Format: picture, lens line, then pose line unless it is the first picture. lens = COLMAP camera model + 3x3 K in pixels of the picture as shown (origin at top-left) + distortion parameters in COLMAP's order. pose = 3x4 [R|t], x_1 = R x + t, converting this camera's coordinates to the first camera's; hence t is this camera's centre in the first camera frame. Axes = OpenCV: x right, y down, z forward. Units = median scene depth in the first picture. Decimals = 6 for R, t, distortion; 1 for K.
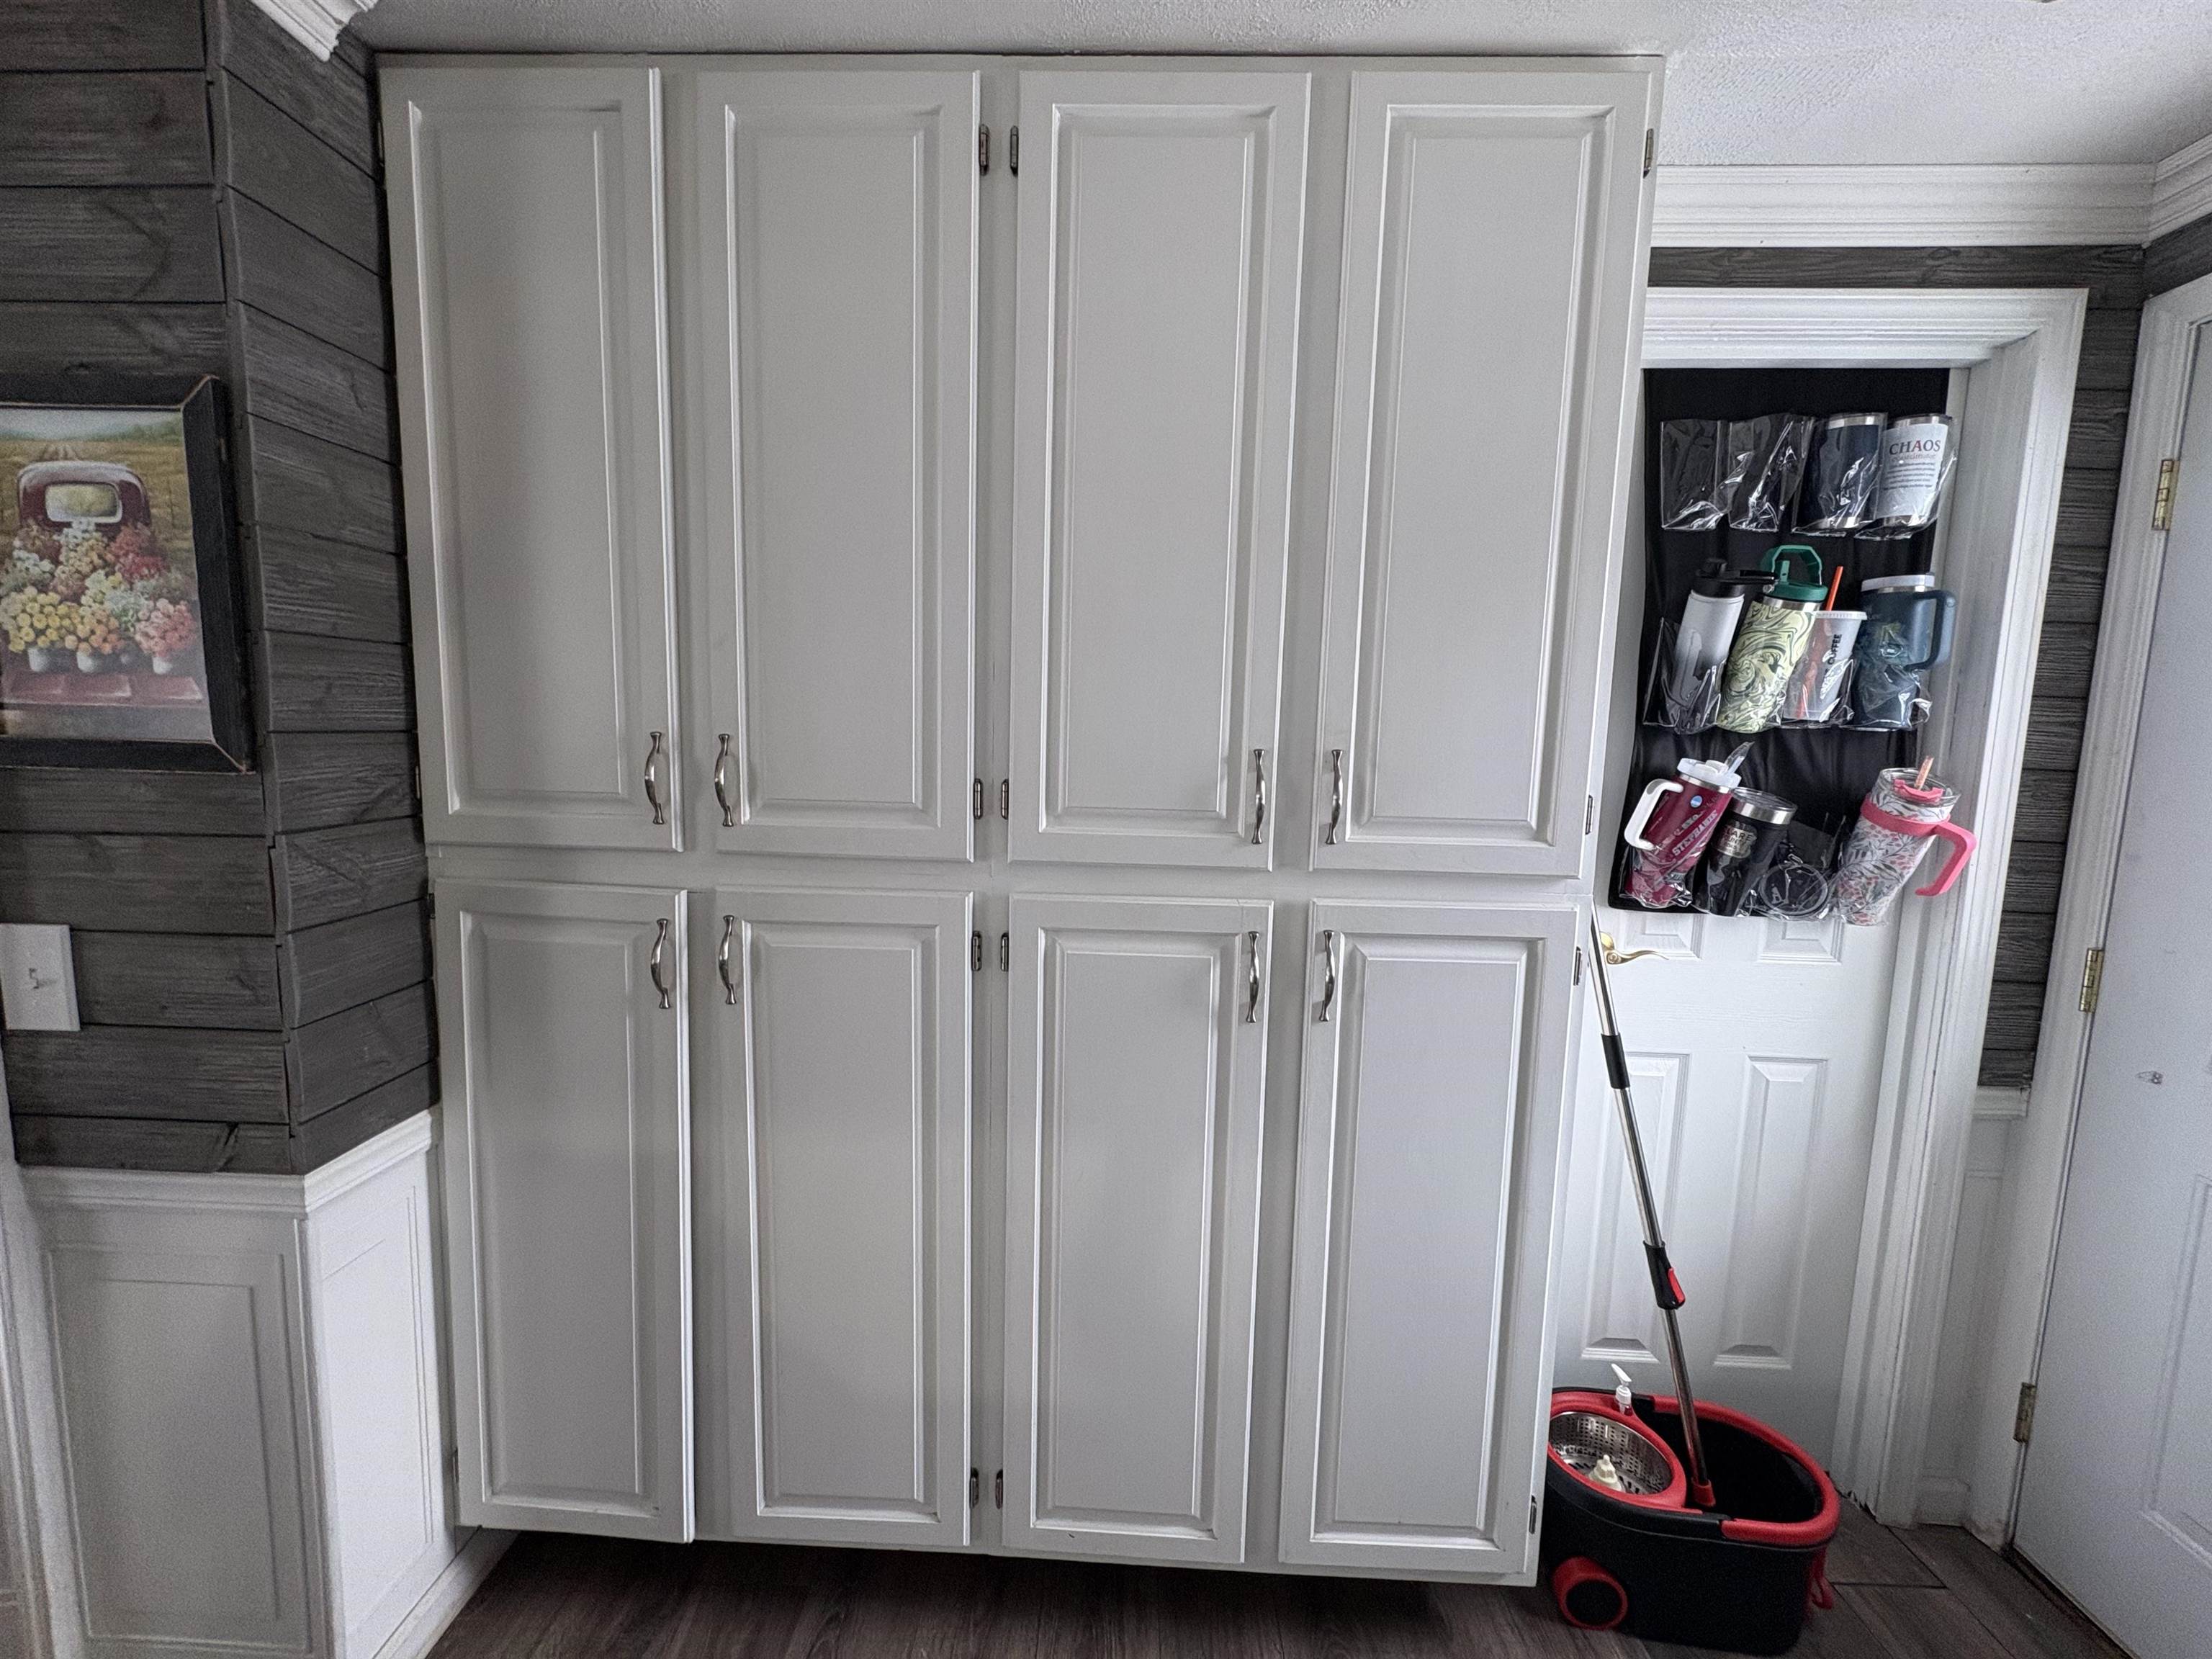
lens RADIAL K [[880.1, 0, 1095.6], [0, 880.1, 829.8], [0, 0, 1]] dist [0.000422, 0.000012]
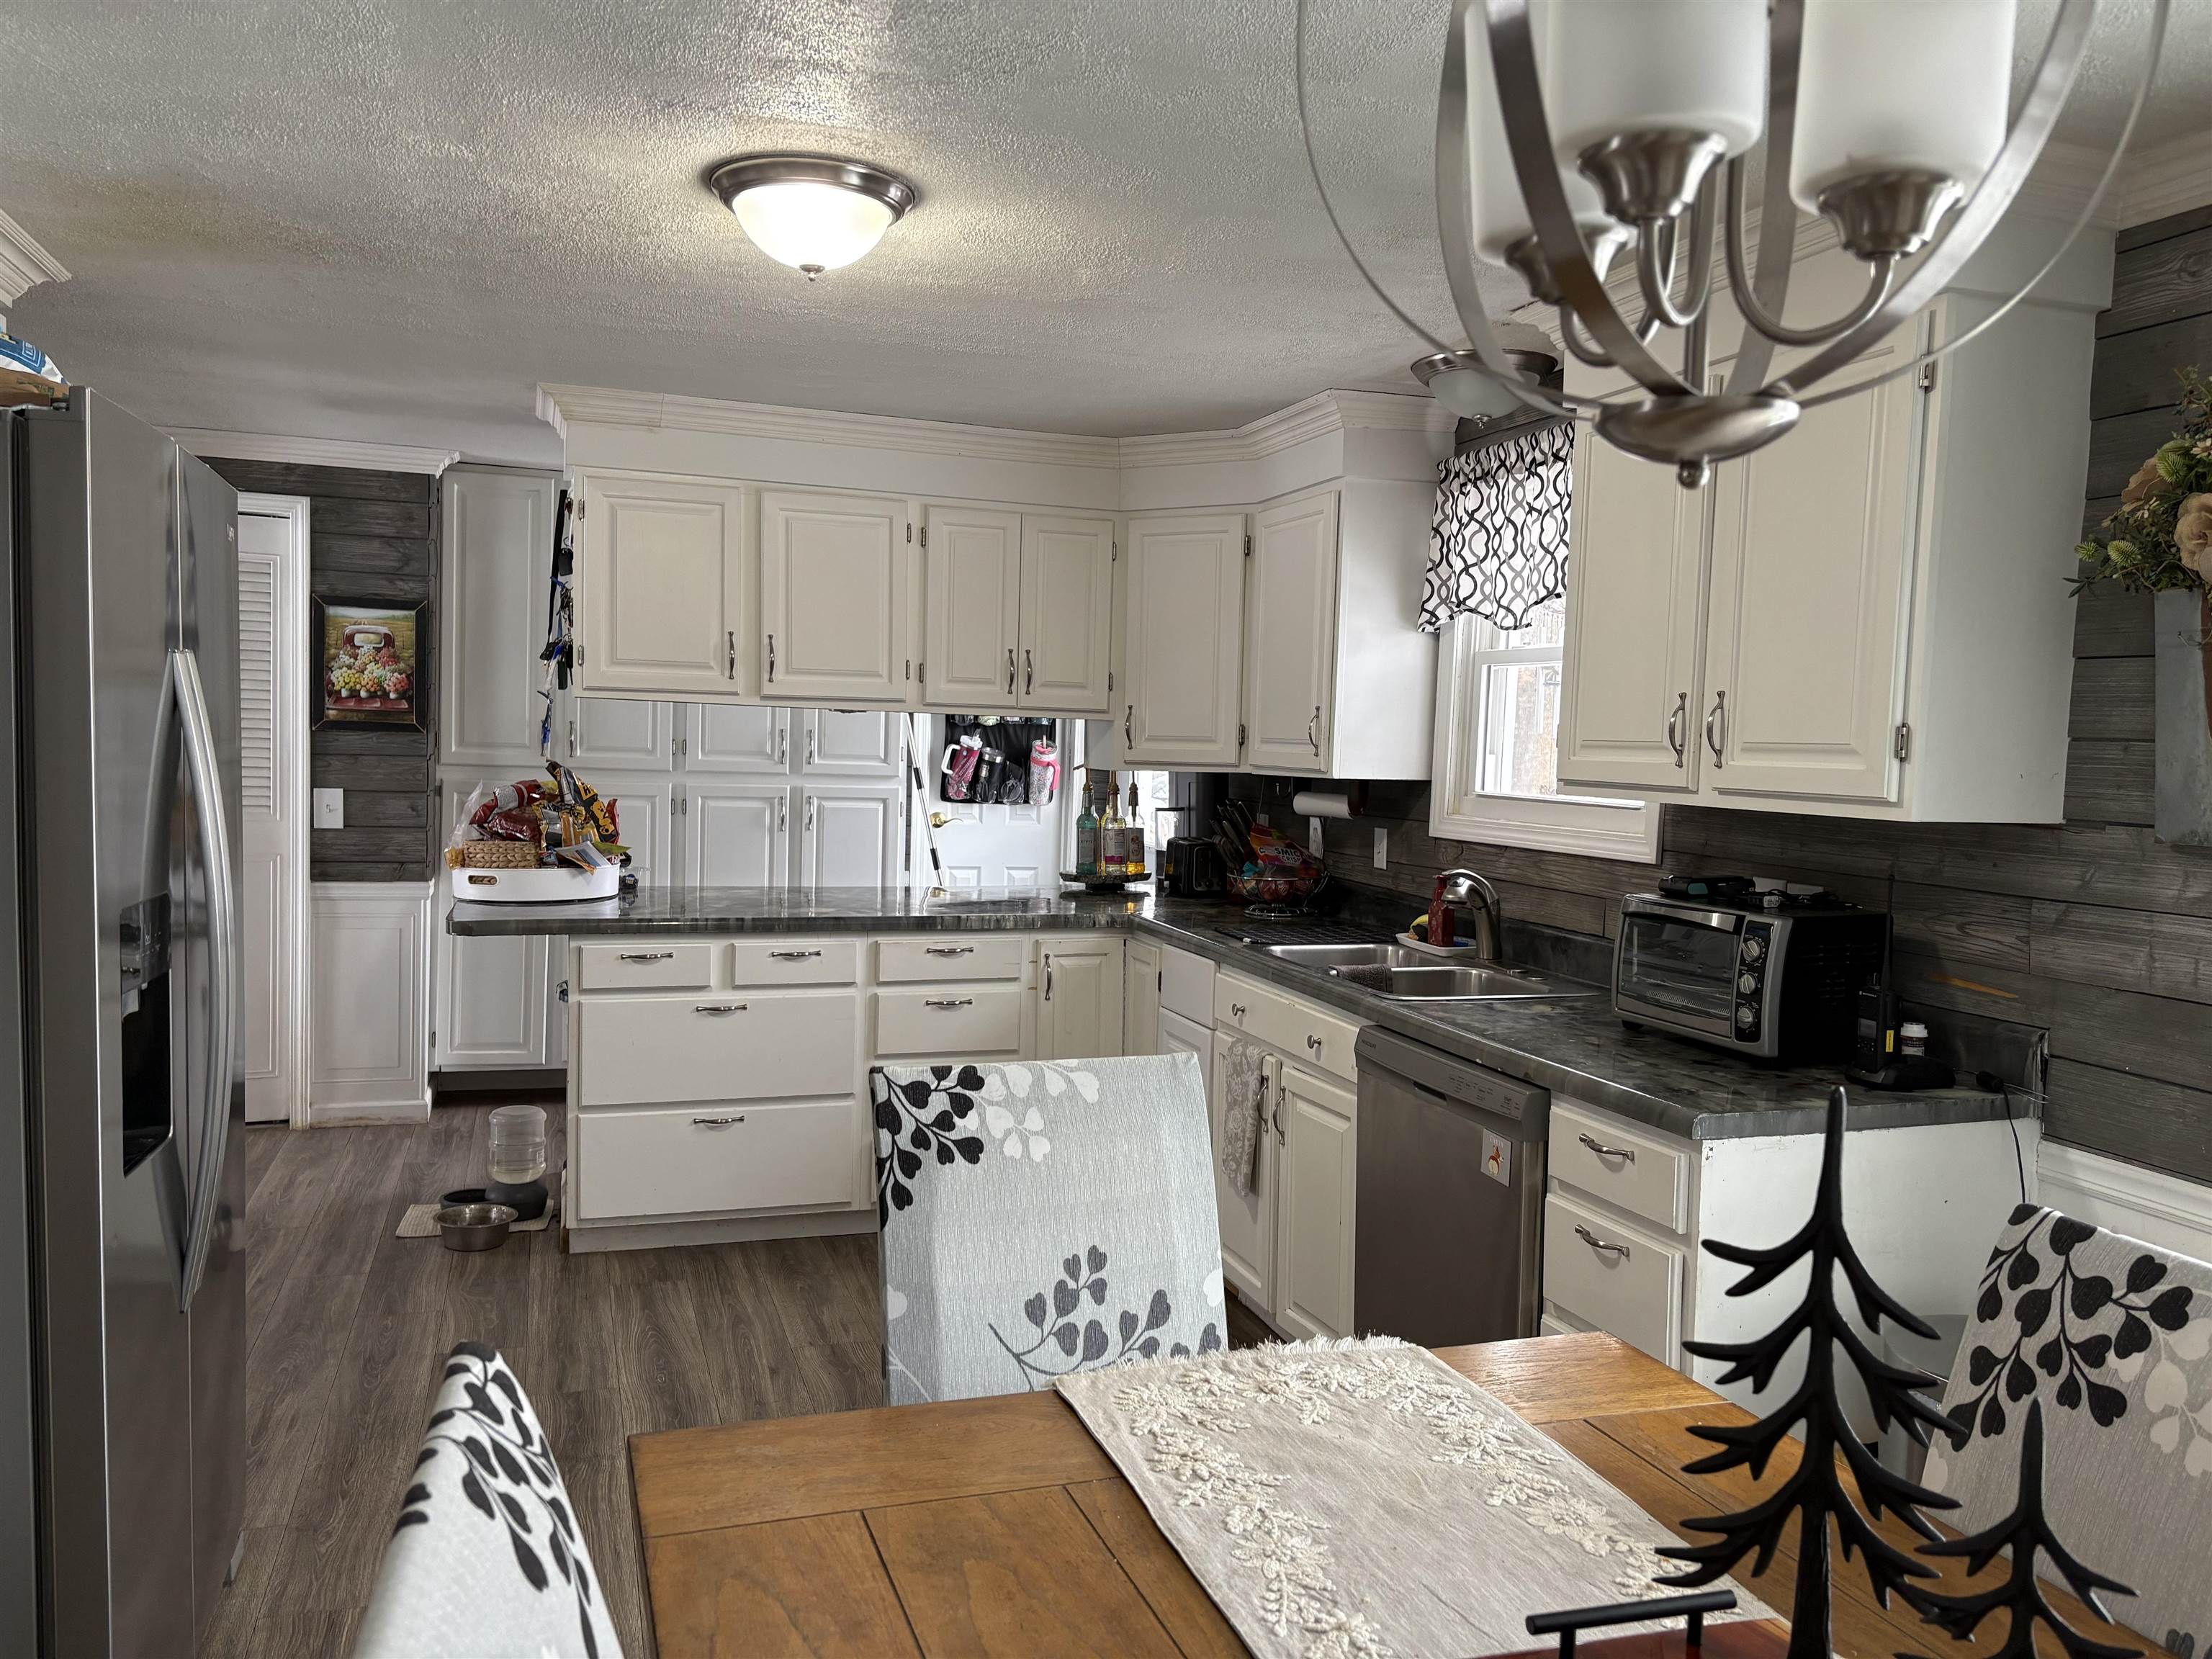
lens RADIAL K [[1683.1, 0, 1105.9], [0, 1683.1, 849.5], [0, 0, 1]] dist [0.064371, -0.071057]
pose [[0.938868, -0.015666, 0.343921, -0.753865], [0.025841, 0.999353, -0.025021, 0.484421], [-0.343306, 0.032379, 0.938665, -4.705682]]
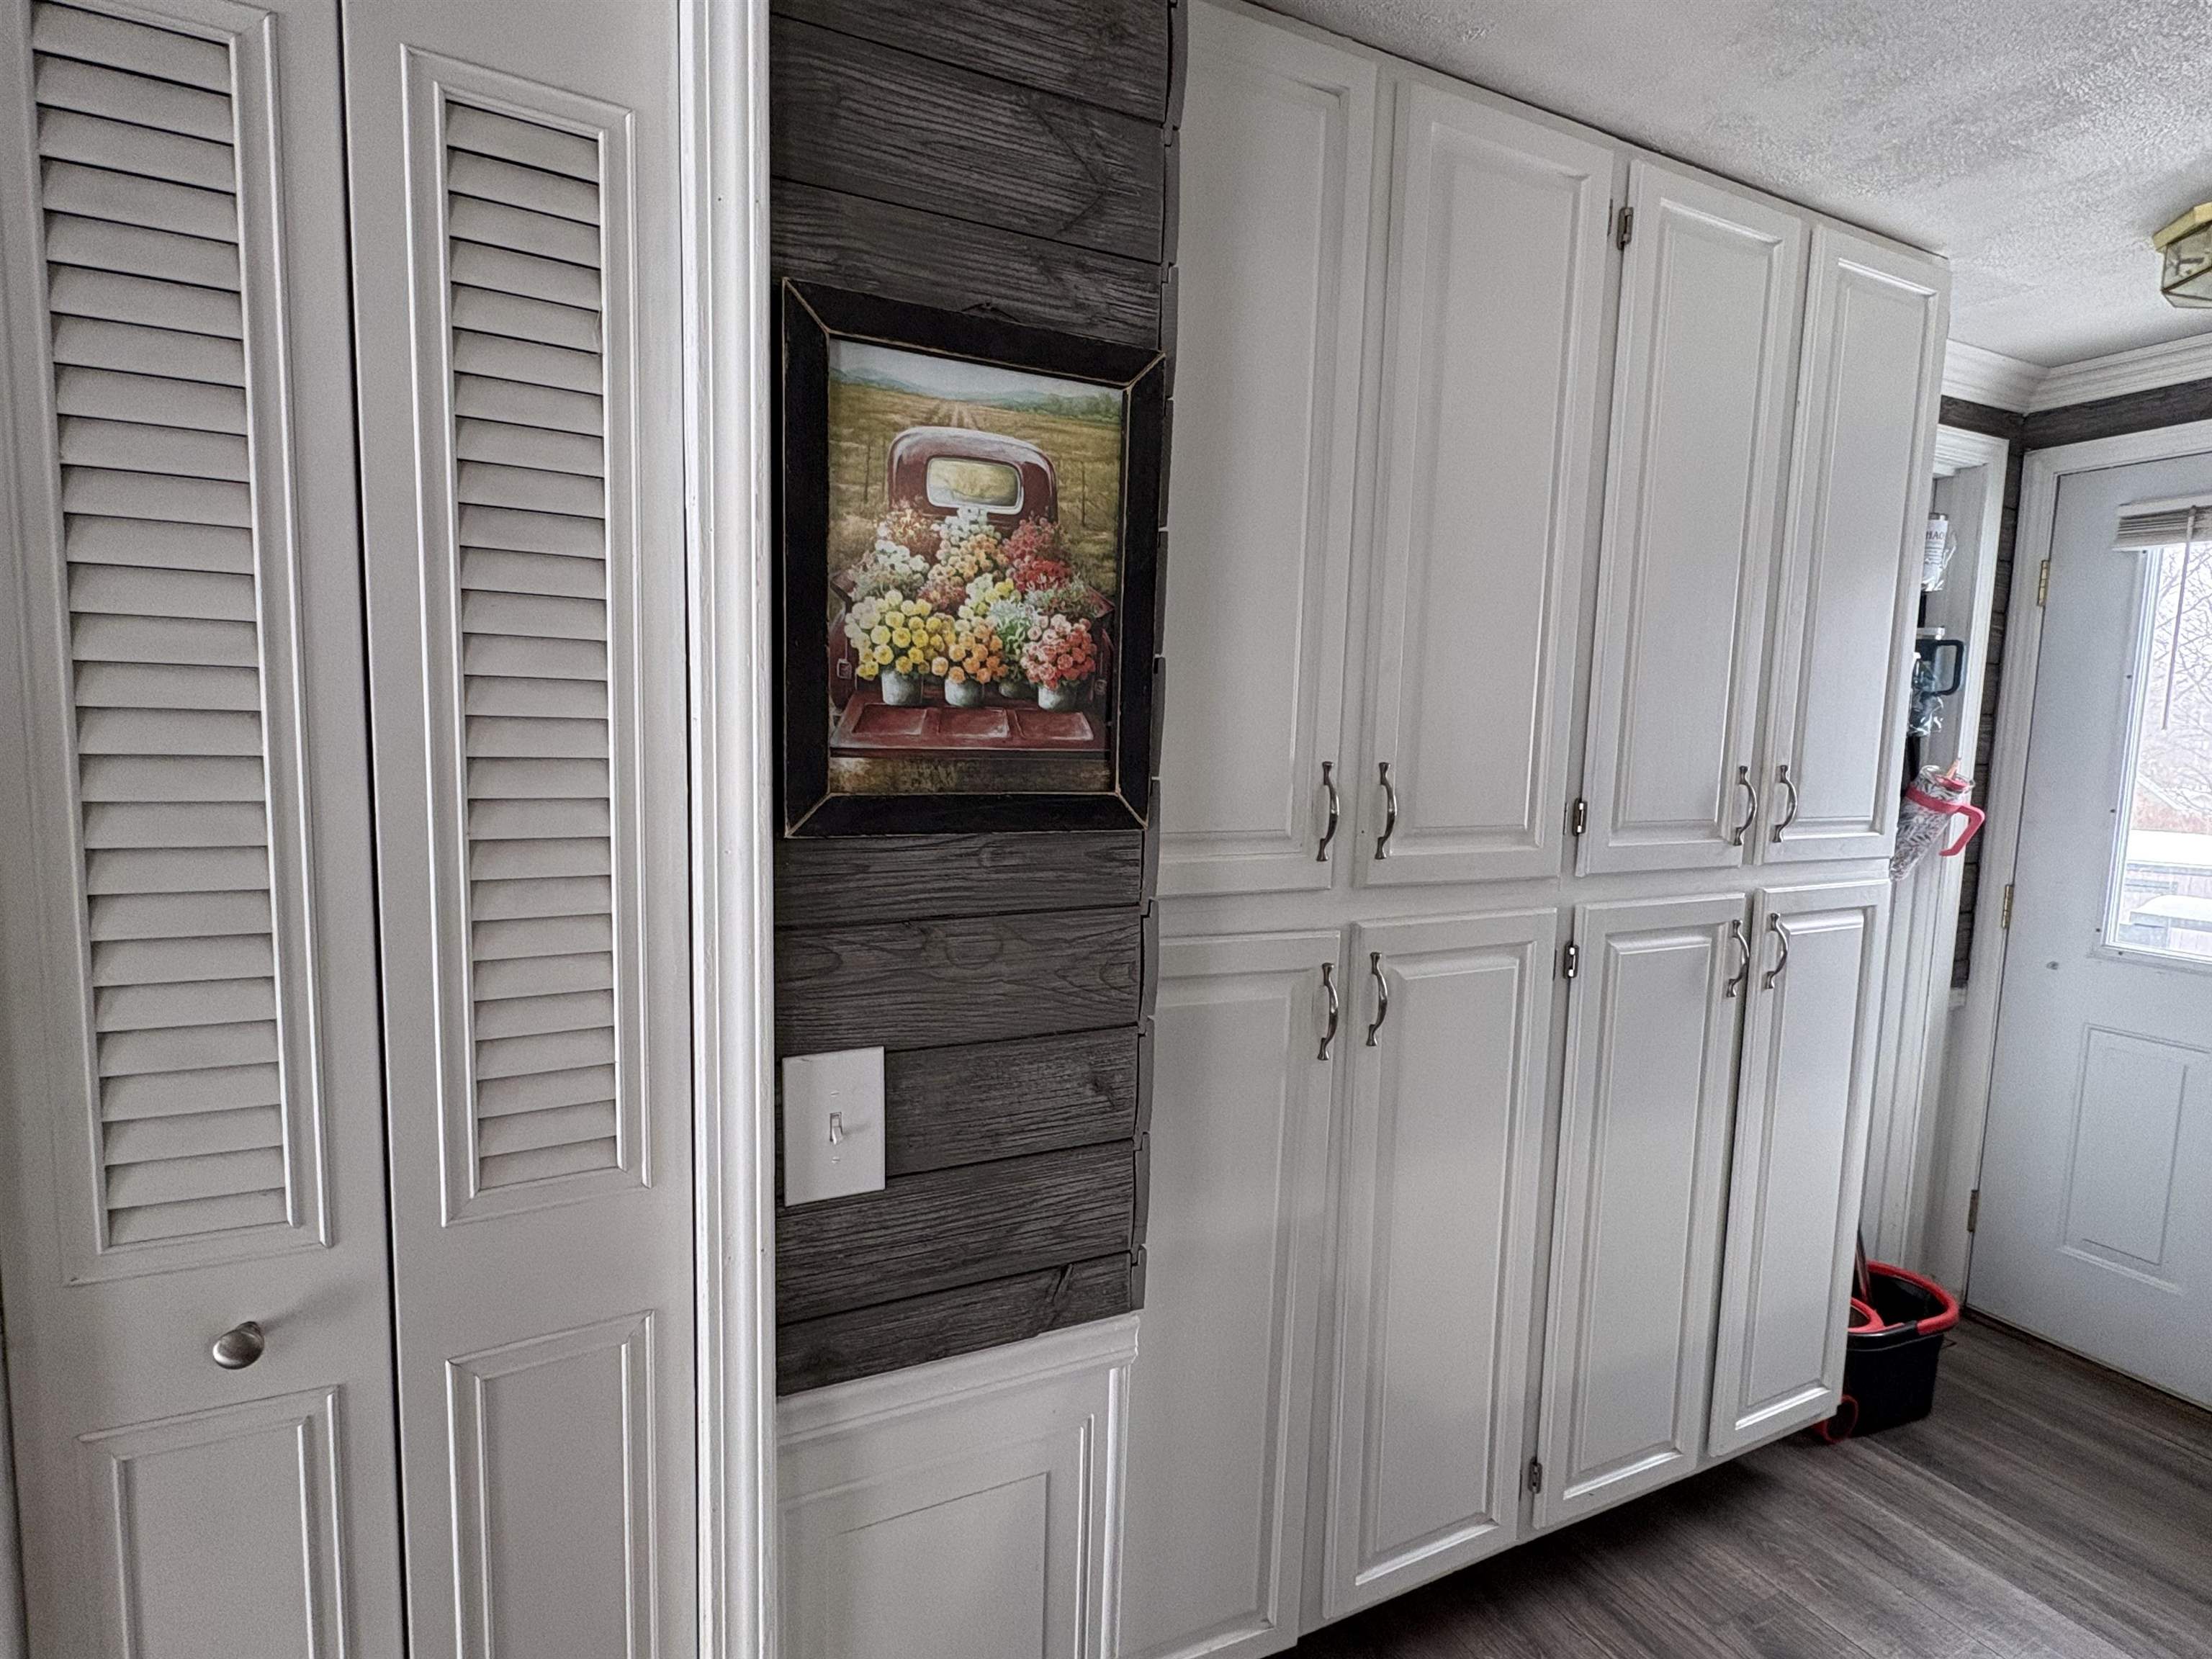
lens RADIAL K [[1075.1, 0, 1098.1], [0, 1075.1, 832.1], [0, 0, 1]] dist [-0.000932, 0.000013]
pose [[0.889676, -0.049963, 0.453850, -1.391595], [0.047080, 0.998735, 0.017656, -0.077256], [-0.454158, 0.005659, 0.890903, 0.115697]]
